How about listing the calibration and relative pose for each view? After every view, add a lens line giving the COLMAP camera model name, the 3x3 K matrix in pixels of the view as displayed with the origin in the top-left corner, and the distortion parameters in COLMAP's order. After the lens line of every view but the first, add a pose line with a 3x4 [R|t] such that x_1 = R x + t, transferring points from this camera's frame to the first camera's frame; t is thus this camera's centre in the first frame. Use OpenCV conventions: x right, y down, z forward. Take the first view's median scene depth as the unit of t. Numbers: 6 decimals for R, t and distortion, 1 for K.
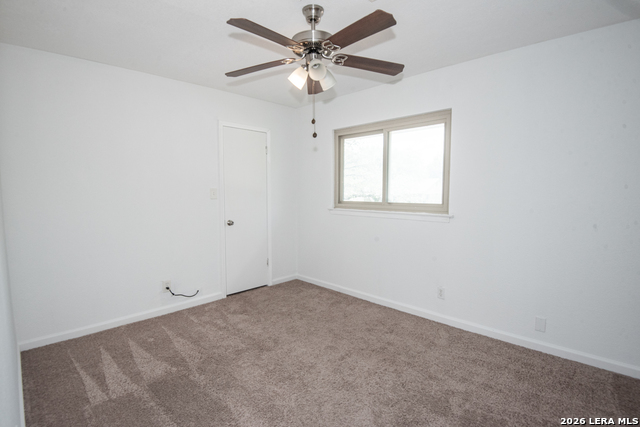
lens RADIAL K [[308.8, 0, 320.0], [0, 308.8, 213.5], [0, 0, 1]] dist [-0.000513, -0.000224]
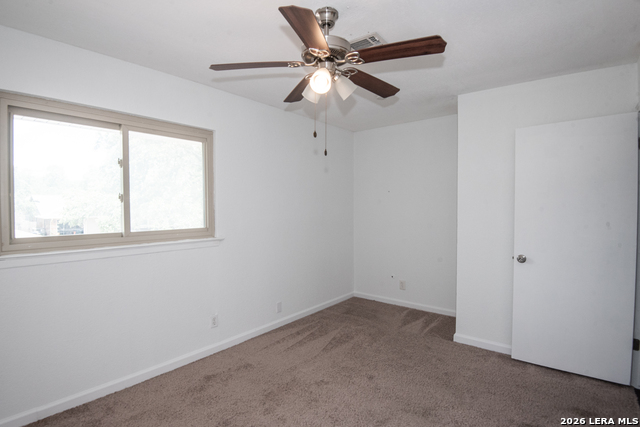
lens RADIAL K [[329.0, 0, 305.6], [0, 329.0, 214.4], [0, 0, 1]] dist [-0.001102, -0.000499]
pose [[-0.054118, -0.025786, 0.998202, -0.615528], [0.078651, 0.996451, 0.030005, -0.076535], [-0.995432, 0.080133, -0.051897, 0.738537]]
